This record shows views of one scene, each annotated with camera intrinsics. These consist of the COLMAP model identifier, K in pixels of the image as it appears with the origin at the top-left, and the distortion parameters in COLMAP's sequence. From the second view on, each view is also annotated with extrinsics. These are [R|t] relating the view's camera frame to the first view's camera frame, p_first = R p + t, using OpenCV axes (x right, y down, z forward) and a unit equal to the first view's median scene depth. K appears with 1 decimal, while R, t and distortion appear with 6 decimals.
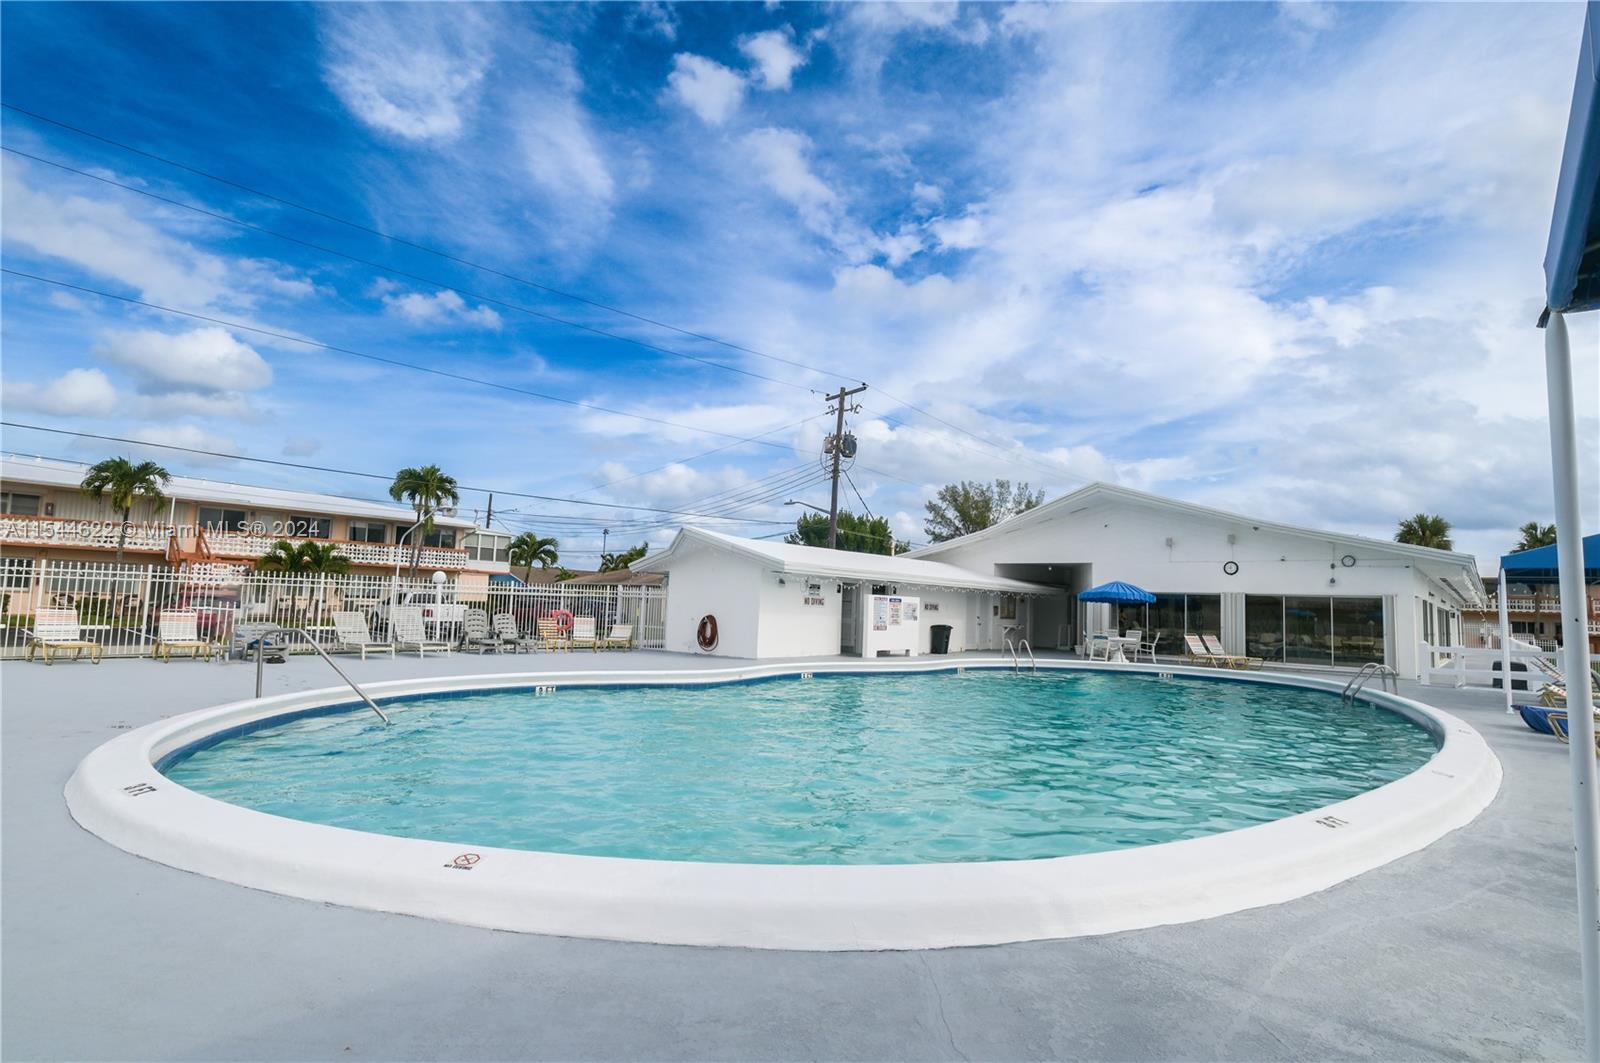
lens RADIAL K [[815.9, 0, 800.0], [0, 815.9, 531.5], [0, 0, 1]] dist [-0.000229, 0.001771]
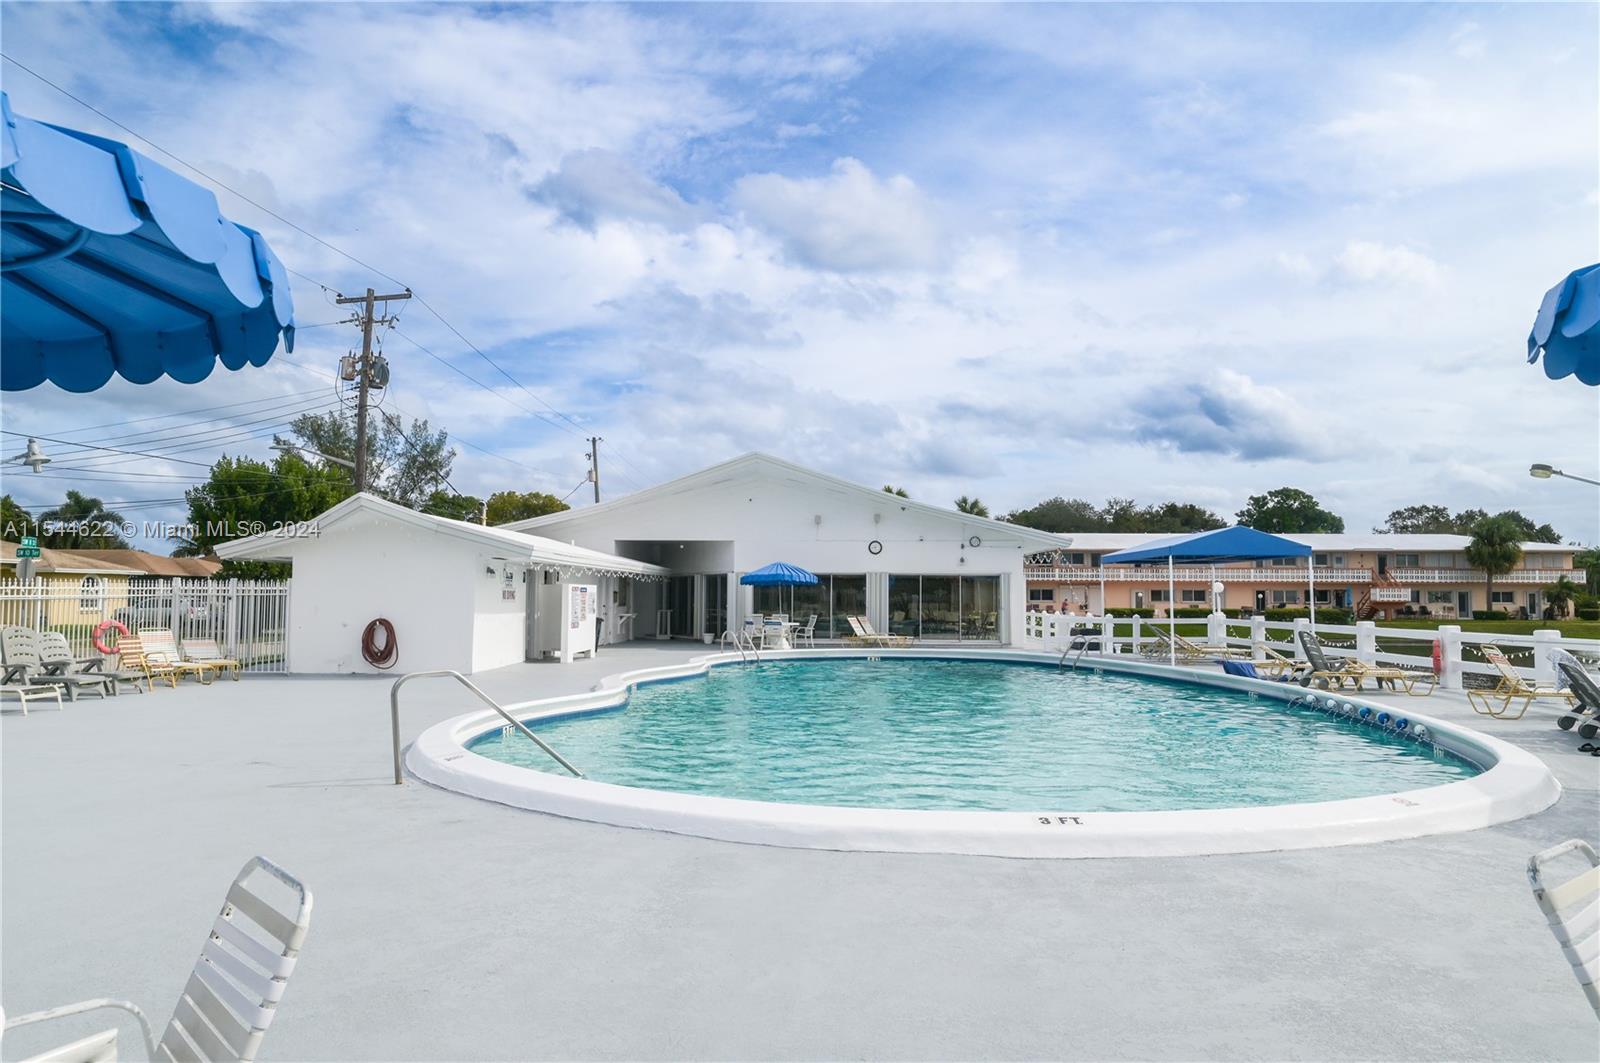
lens RADIAL K [[1138.0, 0, 800.0], [0, 1138.0, 531.5], [0, 0, 1]] dist [0.075740, -0.002579]
pose [[0.781845, 0.002923, 0.623465, -0.388473], [-0.031335, 0.998909, 0.034612, -0.018774], [-0.622684, -0.046598, 0.781084, -0.021832]]
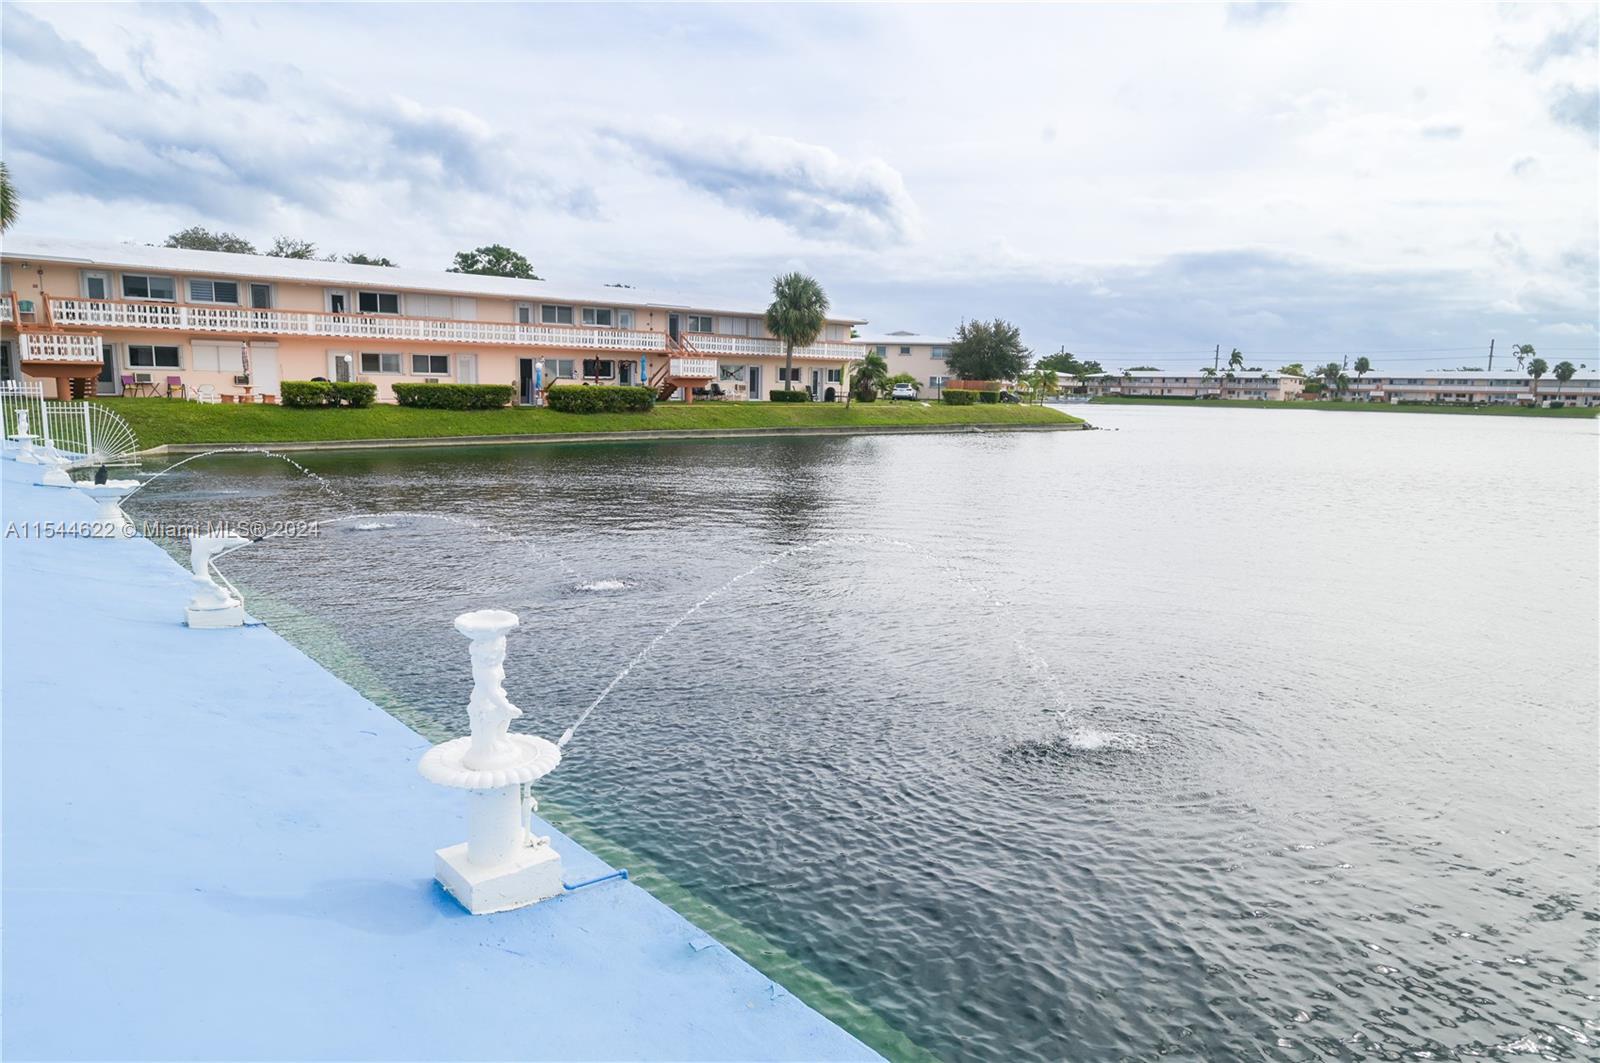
lens RADIAL K [[964.0, 0, 800.0], [0, 964.0, 531.5], [0, 0, 1]] dist [-0.005765, 0.000827]
pose [[0.140930, -0.177279, 0.974018, 0.797378], [-0.105406, 0.975558, 0.192811, 0.122685], [-0.984392, -0.129840, 0.118799, 0.868532]]
